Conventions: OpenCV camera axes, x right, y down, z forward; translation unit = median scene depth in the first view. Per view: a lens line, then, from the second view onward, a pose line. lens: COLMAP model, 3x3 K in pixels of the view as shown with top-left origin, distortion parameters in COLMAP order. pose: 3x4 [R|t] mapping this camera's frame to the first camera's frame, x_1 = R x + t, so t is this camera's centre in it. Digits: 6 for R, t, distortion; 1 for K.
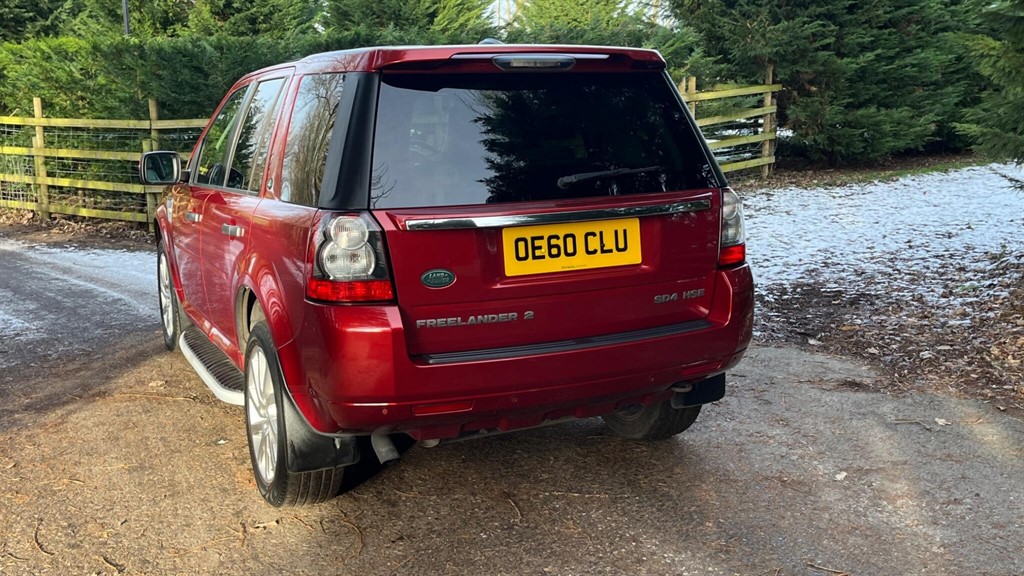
lens RADIAL K [[1026.7, 0, 514.6], [0, 1026.7, 293.9], [0, 0, 1]] dist [0.071200, -0.115141]
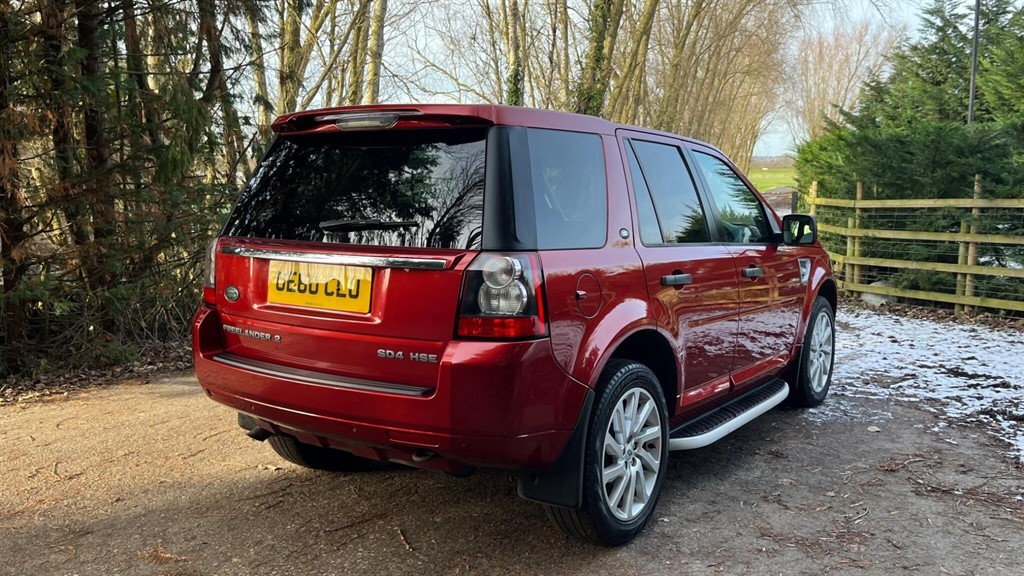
lens RADIAL K [[862.6, 0, 516.1], [0, 862.6, 286.2], [0, 0, 1]] dist [0.025007, -0.007454]
pose [[0.494593, 0.111245, -0.861976, 0.263747], [-0.178442, 0.983644, 0.024559, -0.029395], [0.850610, 0.141666, 0.506354, 0.198893]]
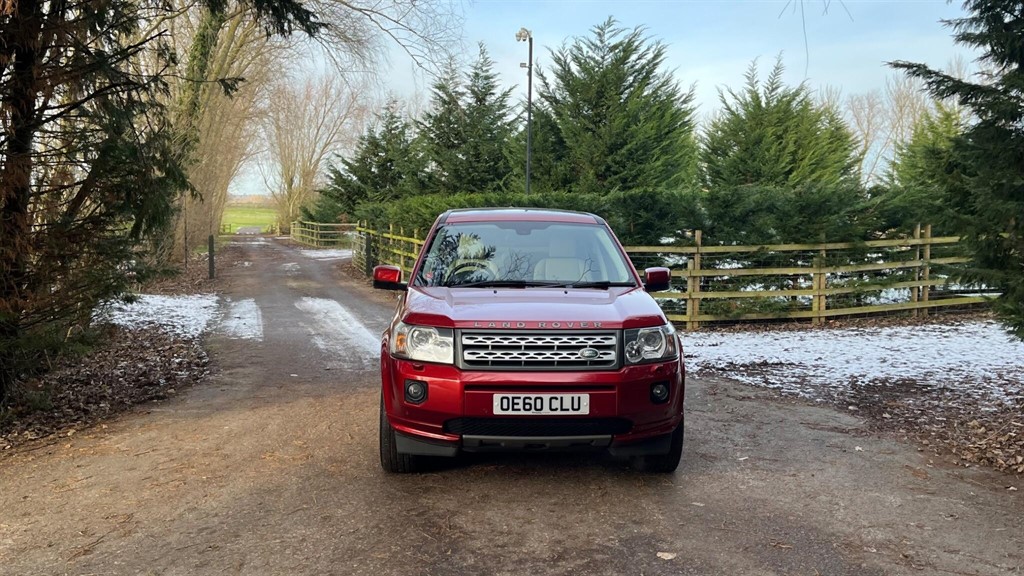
lens RADIAL K [[882.2, 0, 508.1], [0, 882.2, 291.6], [0, 0, 1]] dist [0.108587, -0.251607]
pose [[0.902693, 0.050767, -0.427281, 0.190811], [-0.105081, 0.988958, -0.104496, 0.033552], [0.417258, 0.139227, 0.898060, -0.158525]]
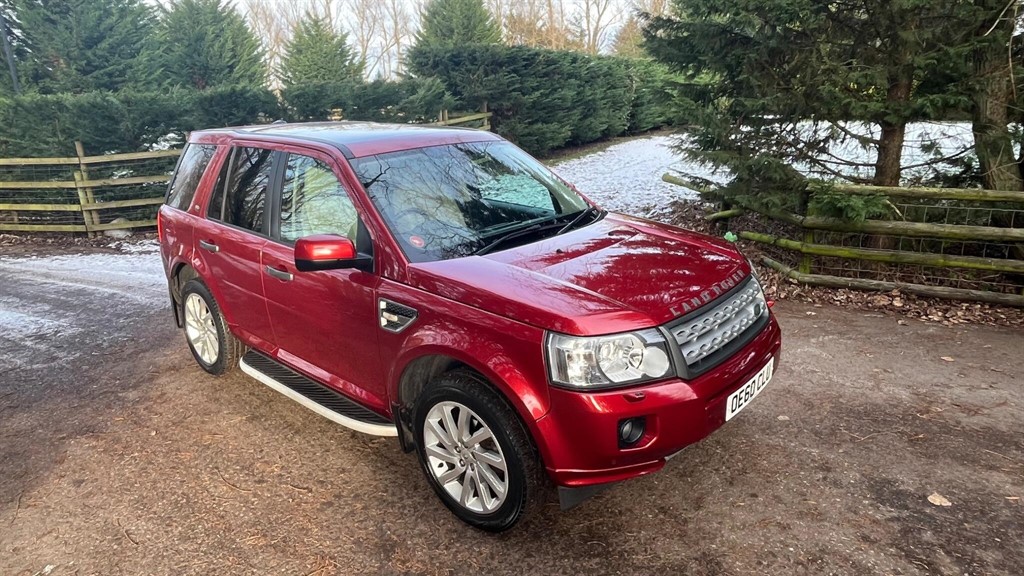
lens RADIAL K [[620.8, 0, 505.3], [0, 620.8, 285.8], [0, 0, 1]] dist [-0.000484, -0.002318]
pose [[0.936542, -0.124936, 0.327537, -0.102540], [0.096694, 0.990155, 0.101204, -0.024997], [-0.336956, -0.063111, 0.939403, 0.022282]]
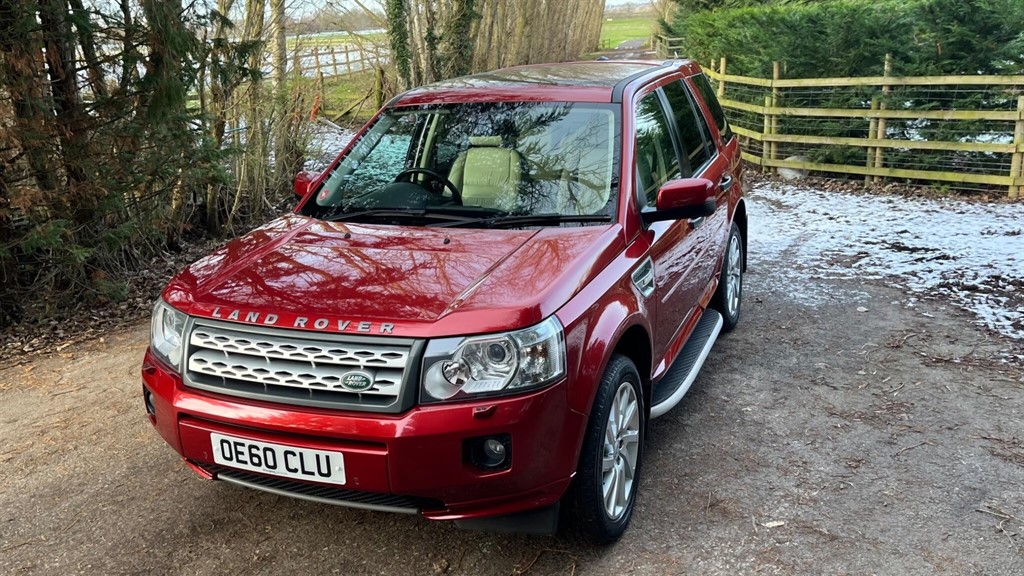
lens RADIAL K [[888.9, 0, 505.0], [0, 888.9, 294.9], [0, 0, 1]] dist [0.019975, 0.001866]
pose [[0.632676, 0.196819, -0.748988, 0.246132], [-0.119320, 0.980390, 0.156837, -0.044543], [0.765169, -0.009857, 0.643754, 0.091722]]
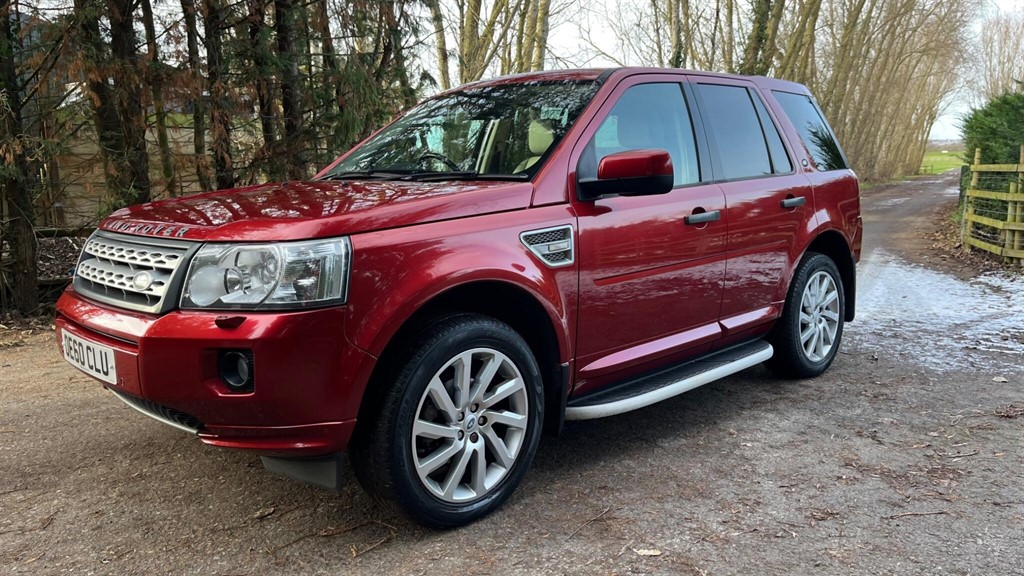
lens RADIAL K [[771.4, 0, 513.3], [0, 771.4, 291.8], [0, 0, 1]] dist [0.060564, -0.086874]
pose [[0.291236, 0.152641, -0.944395, 0.267134], [-0.185008, 0.977539, 0.100945, -0.017335], [0.938591, 0.145322, 0.312935, 0.232955]]
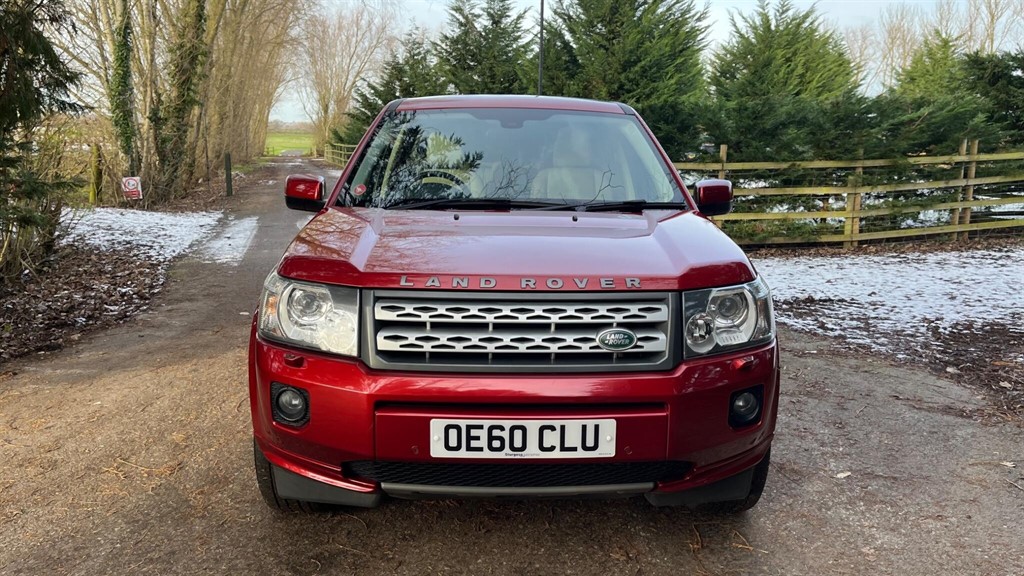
lens RADIAL K [[772.3, 0, 517.6], [0, 772.3, 289.5], [0, 0, 1]] dist [0.055276, -0.077626]
pose [[0.897551, 0.100336, -0.429343, 0.113582], [-0.111870, 0.993722, -0.001638, 0.007772], [0.426483, 0.049501, 0.903140, 0.036962]]
